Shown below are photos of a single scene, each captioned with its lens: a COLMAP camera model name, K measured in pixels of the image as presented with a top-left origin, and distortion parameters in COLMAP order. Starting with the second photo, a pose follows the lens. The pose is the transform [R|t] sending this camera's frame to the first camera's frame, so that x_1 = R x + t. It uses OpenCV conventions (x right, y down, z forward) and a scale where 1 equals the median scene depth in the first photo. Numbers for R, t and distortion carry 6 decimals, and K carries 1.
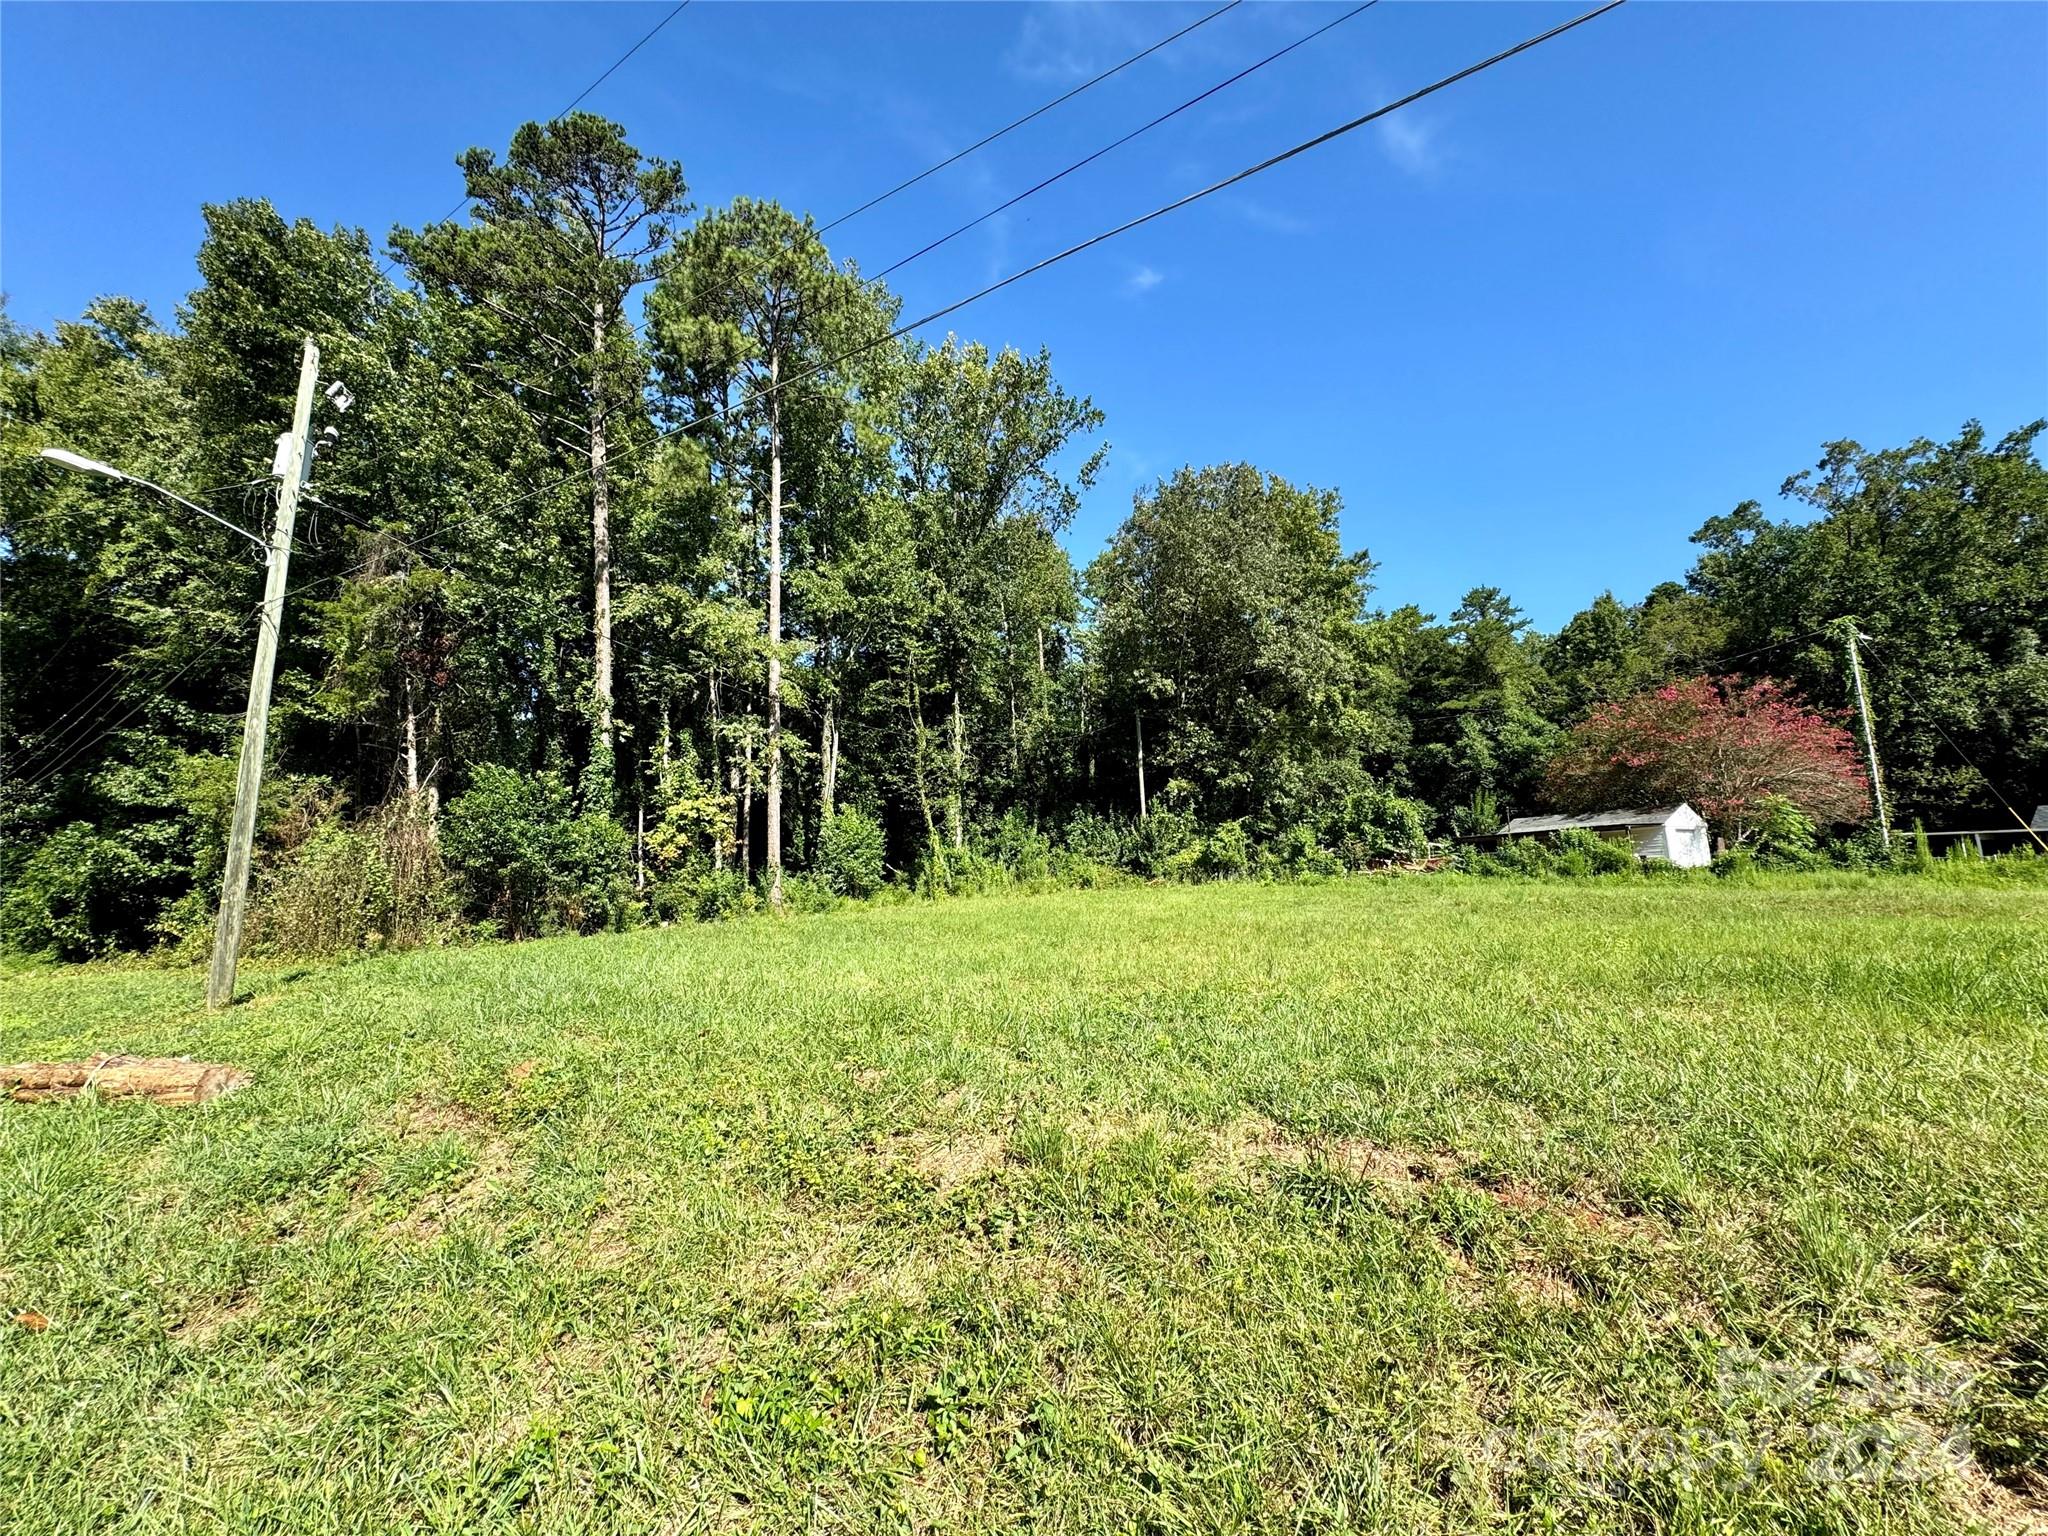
lens RADIAL K [[825.2, 0, 1024.0], [0, 825.2, 768.0], [0, 0, 1]] dist [-0.001507, -0.000273]
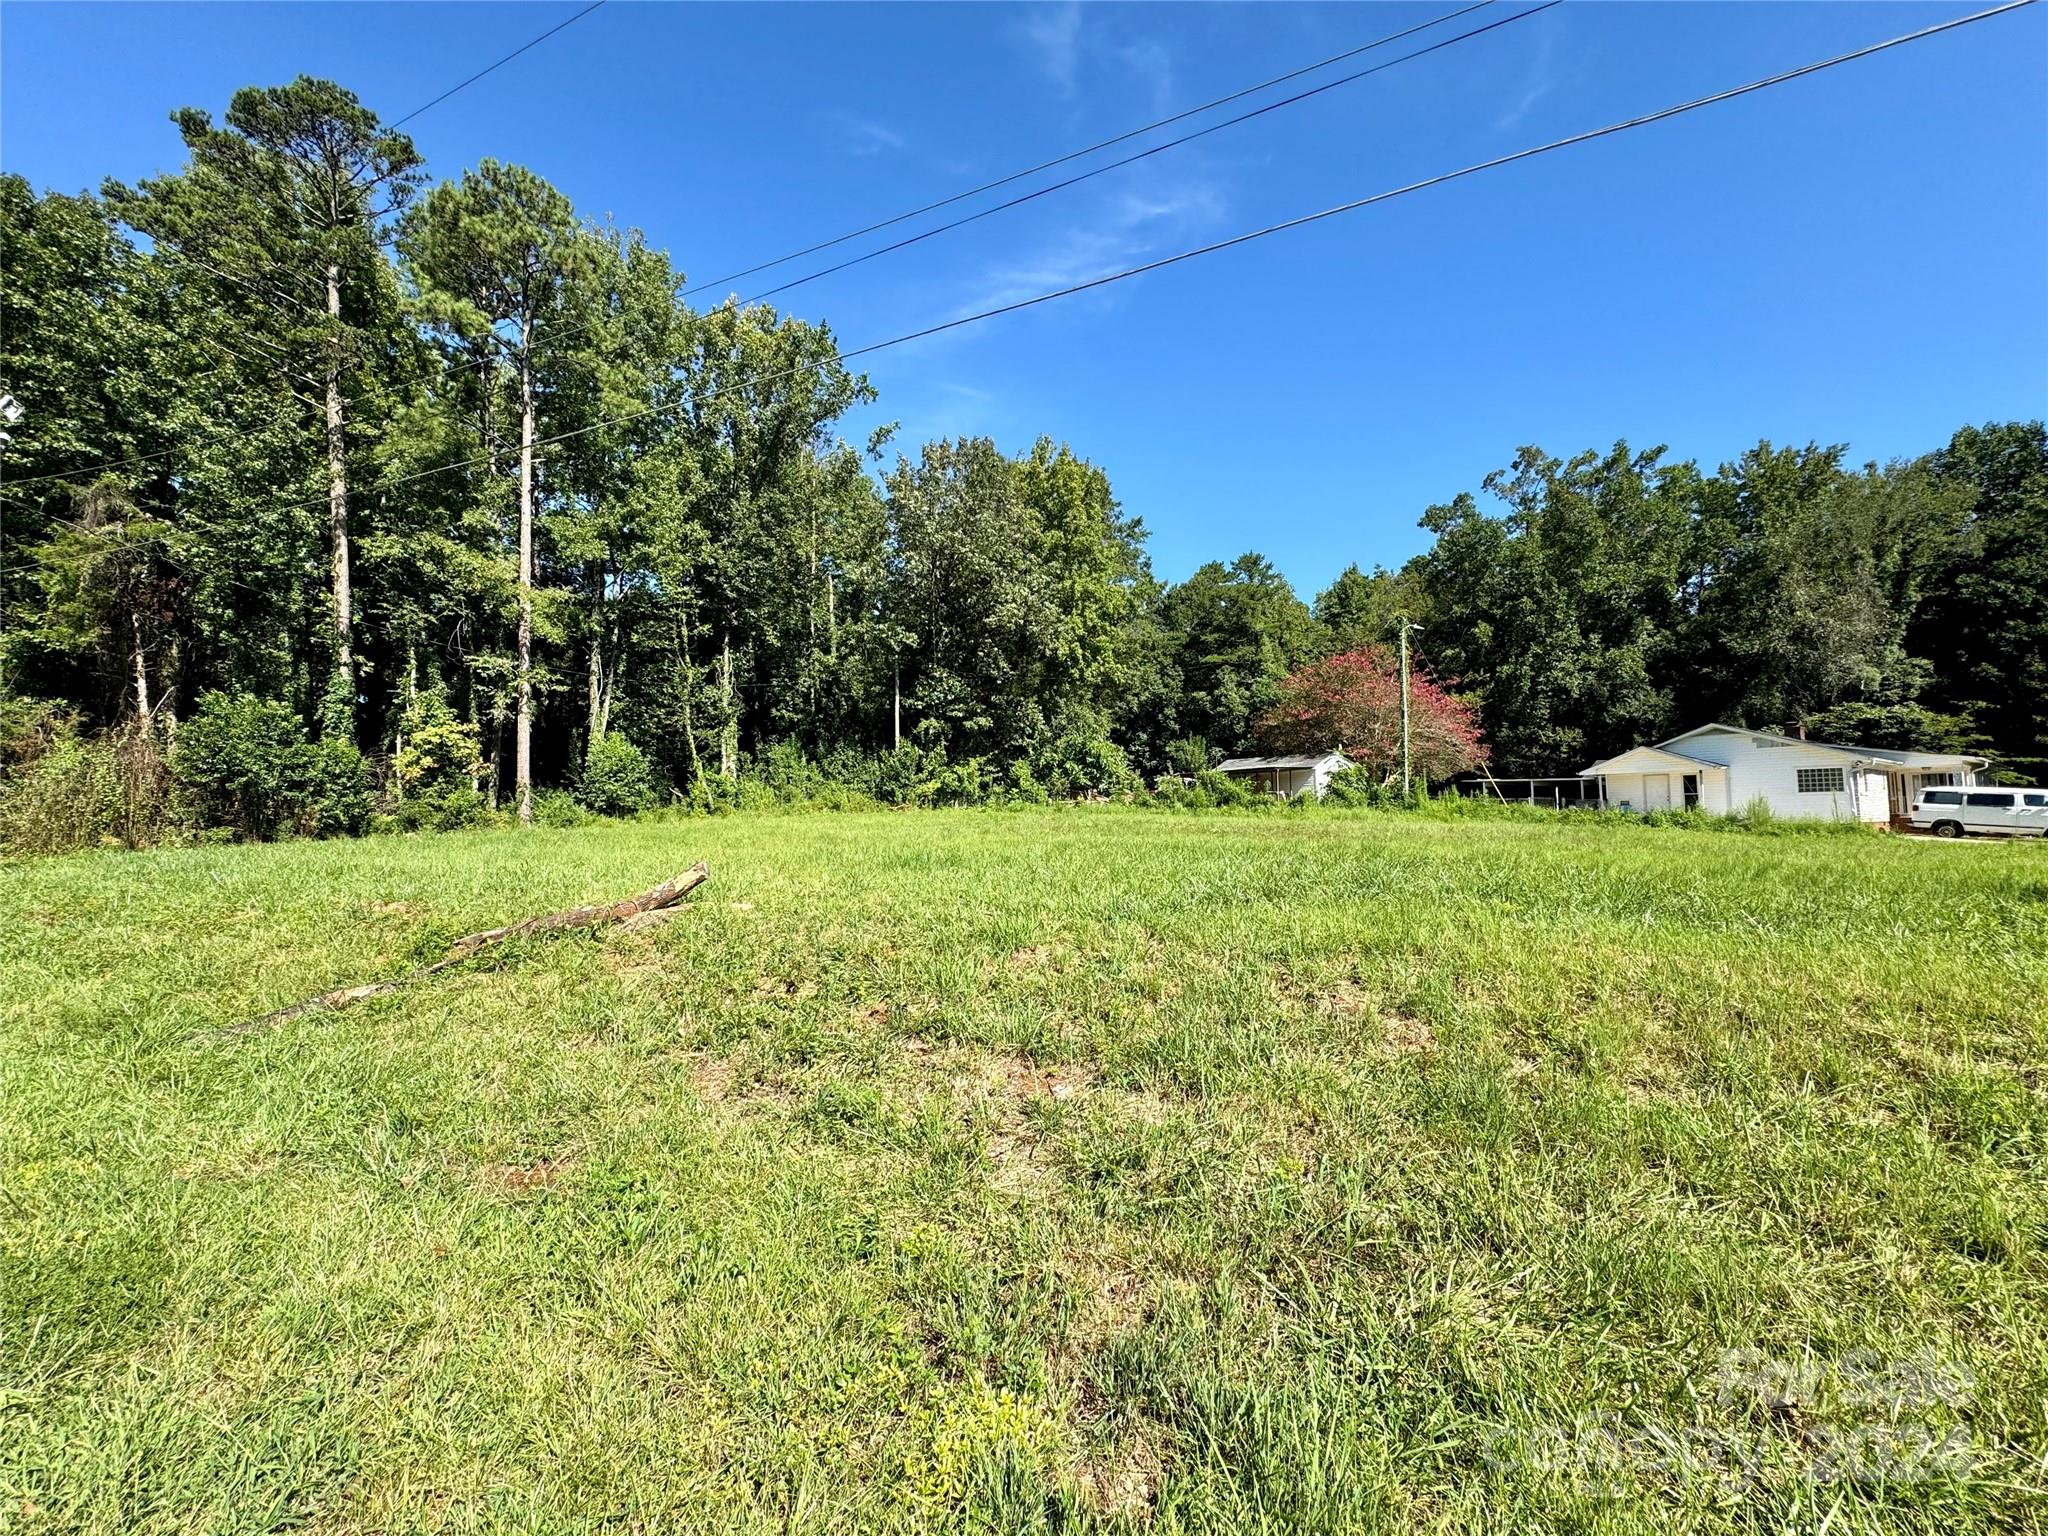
lens RADIAL K [[822.4, 0, 1018.6], [0, 822.4, 759.8], [0, 0, 1]] dist [0.002158, 0.000768]
pose [[0.993619, 0.024901, 0.110003, 0.241587], [-0.033385, 0.996551, 0.075971, -0.026627], [-0.107731, -0.079159, 0.991024, -0.193201]]
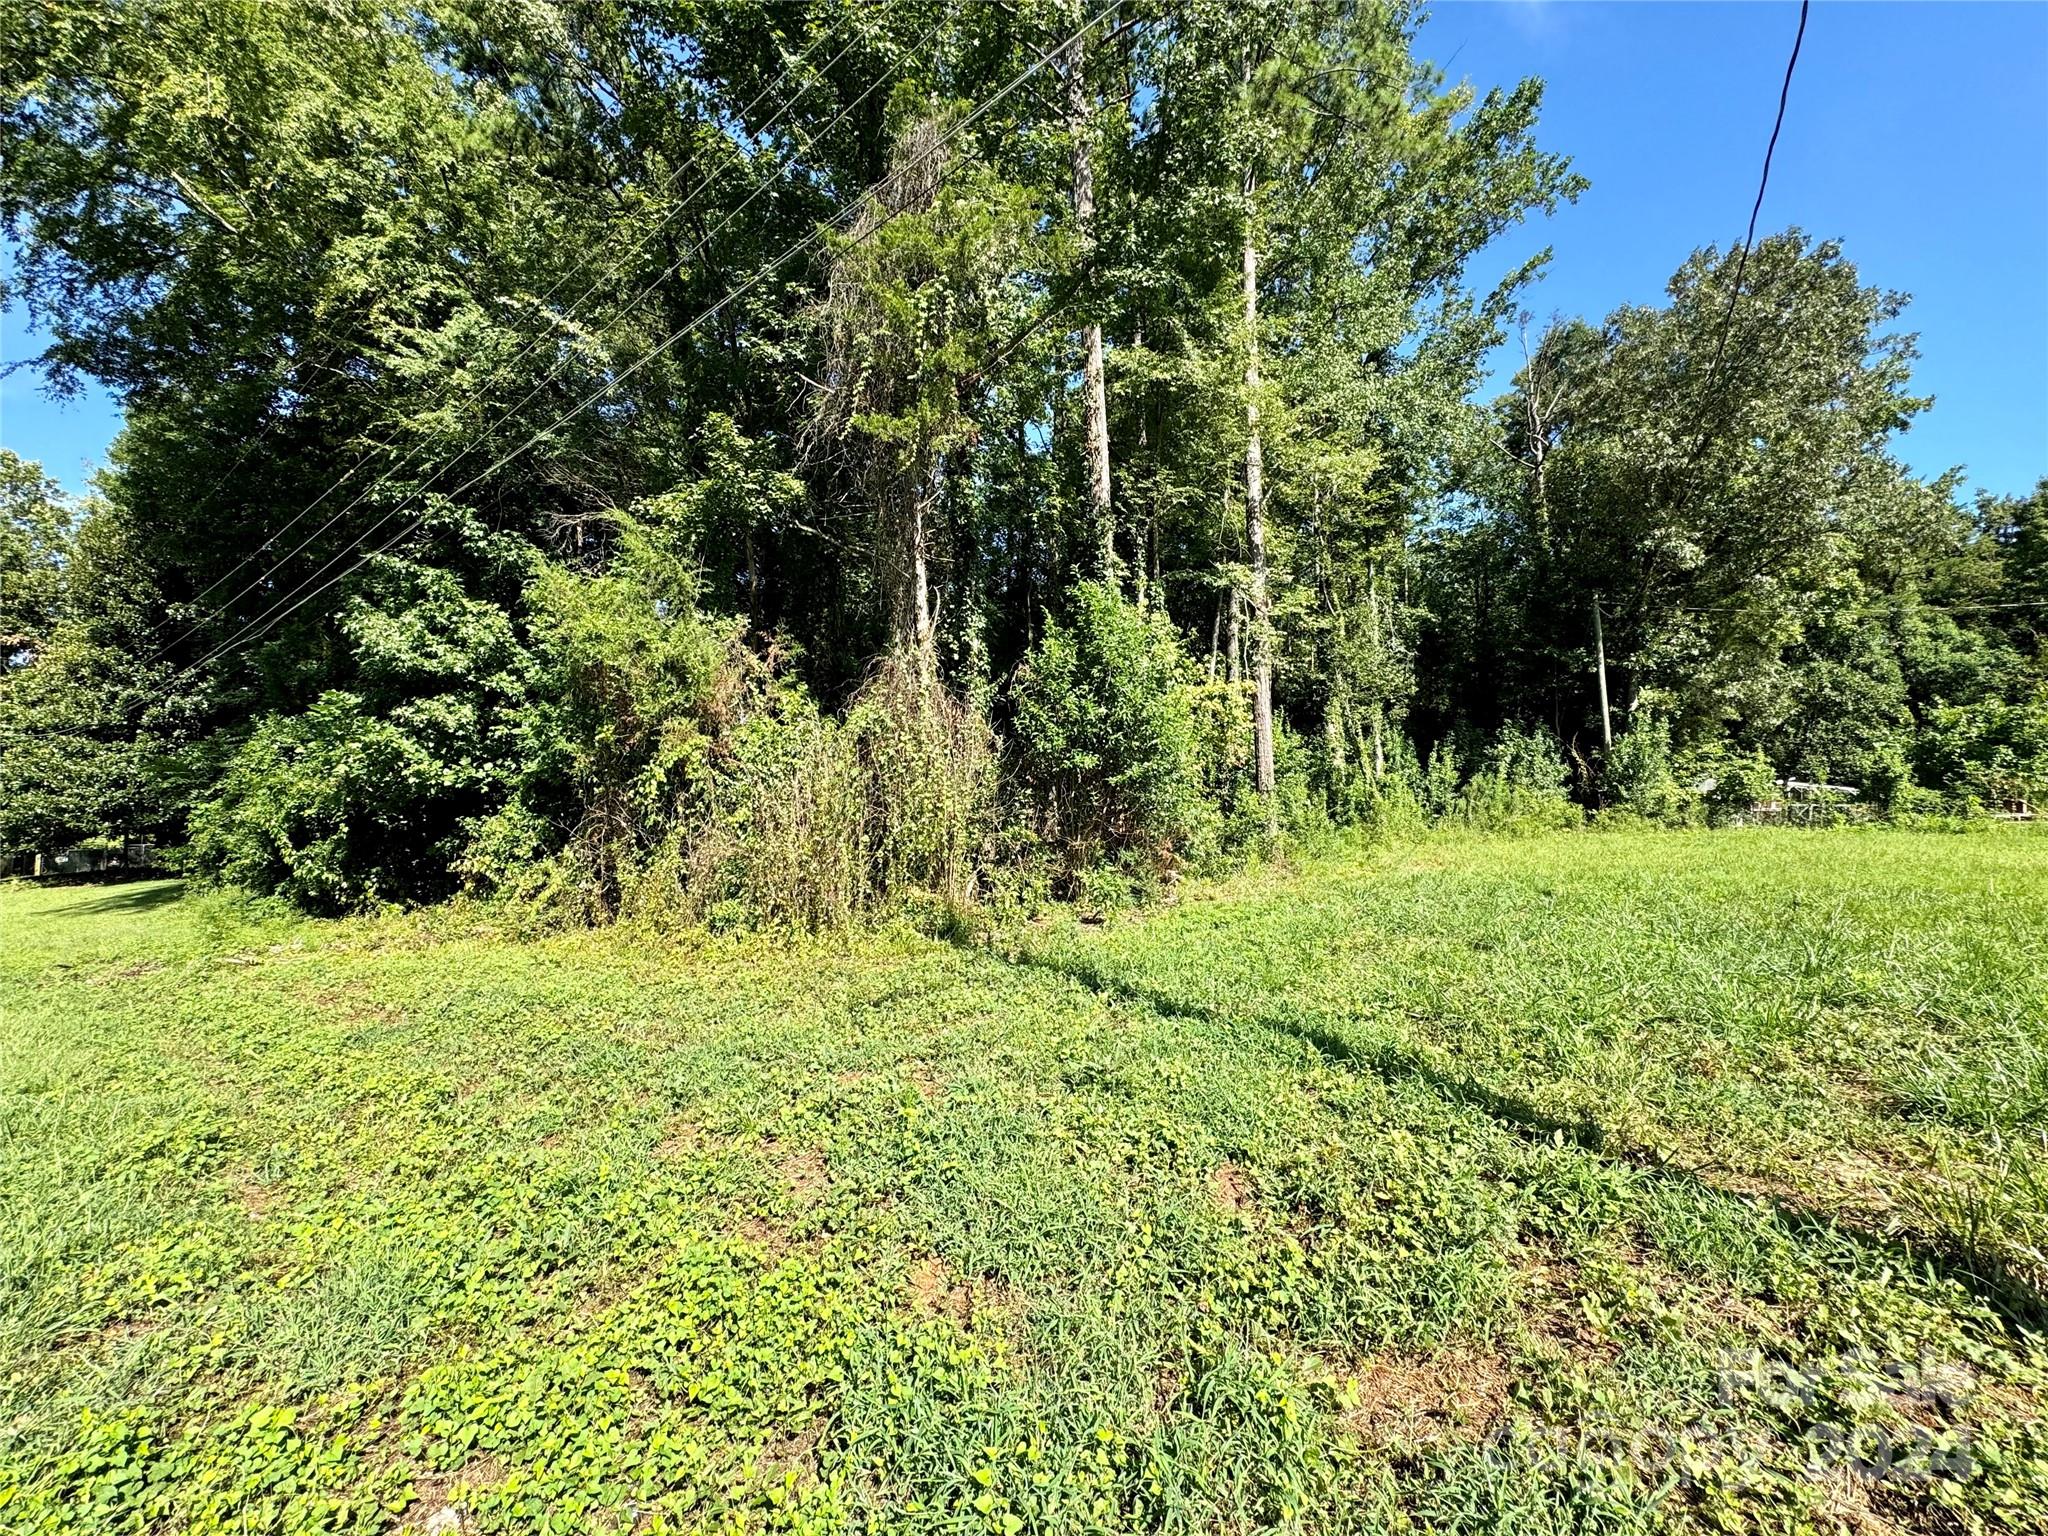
lens RADIAL K [[825.2, 0, 1024.0], [0, 825.2, 768.0], [0, 0, 1]] dist [-0.001507, -0.000273]
pose [[0.999231, 0.014921, -0.036263, -0.449041], [-0.012505, 0.997744, 0.065961, 0.055046], [0.037165, -0.065457, 0.997163, 0.298821]]
